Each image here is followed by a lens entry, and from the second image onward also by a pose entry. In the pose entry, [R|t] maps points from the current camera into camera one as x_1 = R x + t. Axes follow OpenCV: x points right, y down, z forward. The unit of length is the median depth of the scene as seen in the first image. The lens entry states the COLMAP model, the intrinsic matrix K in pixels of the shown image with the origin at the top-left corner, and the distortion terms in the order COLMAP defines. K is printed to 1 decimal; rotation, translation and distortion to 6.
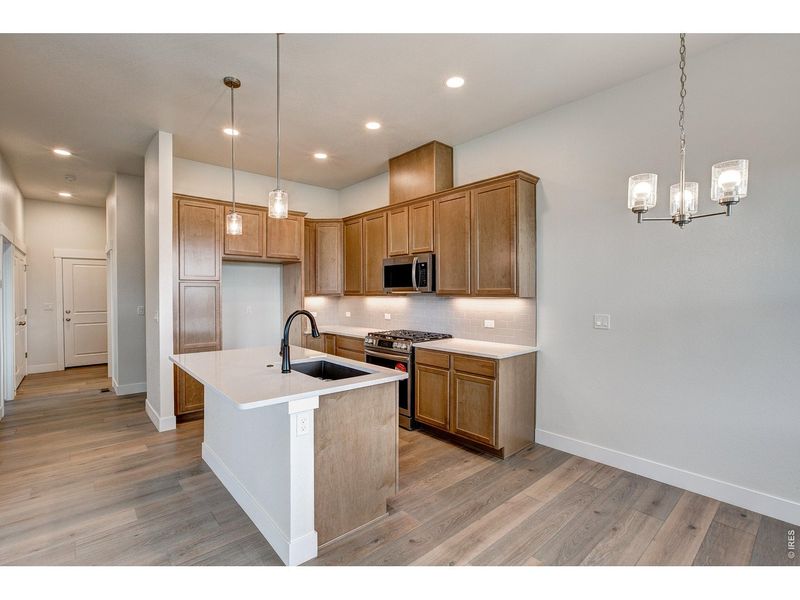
lens RADIAL K [[373.5, 0, 391.3], [0, 373.5, 299.0], [0, 0, 1]] dist [-0.026971, 0.011709]
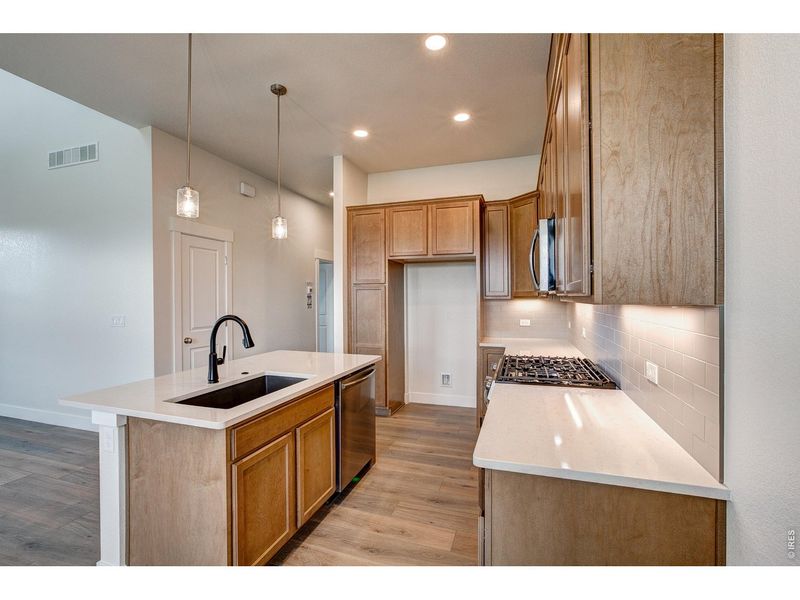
lens RADIAL K [[363.4, 0, 394.6], [0, 363.4, 298.7], [0, 0, 1]] dist [-0.011936, 0.000491]
pose [[0.491757, 0.001036, -0.870732, 0.473694], [-0.006882, 0.999973, -0.002697, -0.007100], [0.870705, 0.007319, 0.491751, 0.629923]]
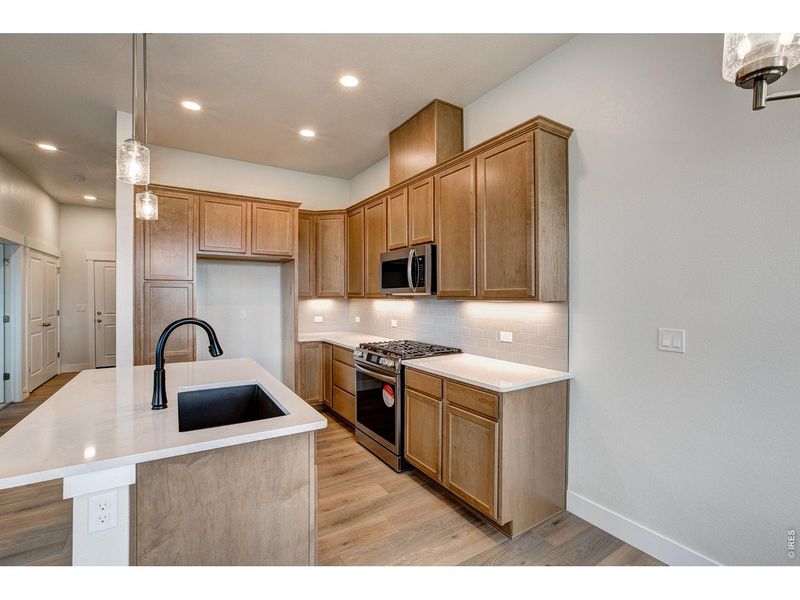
lens RADIAL K [[363.4, 0, 394.6], [0, 363.4, 298.7], [0, 0, 1]] dist [-0.011936, 0.000491]
pose [[0.987049, 0.003220, -0.160389, 0.175473], [-0.004580, 0.999957, -0.008109, -0.002328], [0.160356, 0.008739, 0.987021, 0.275919]]
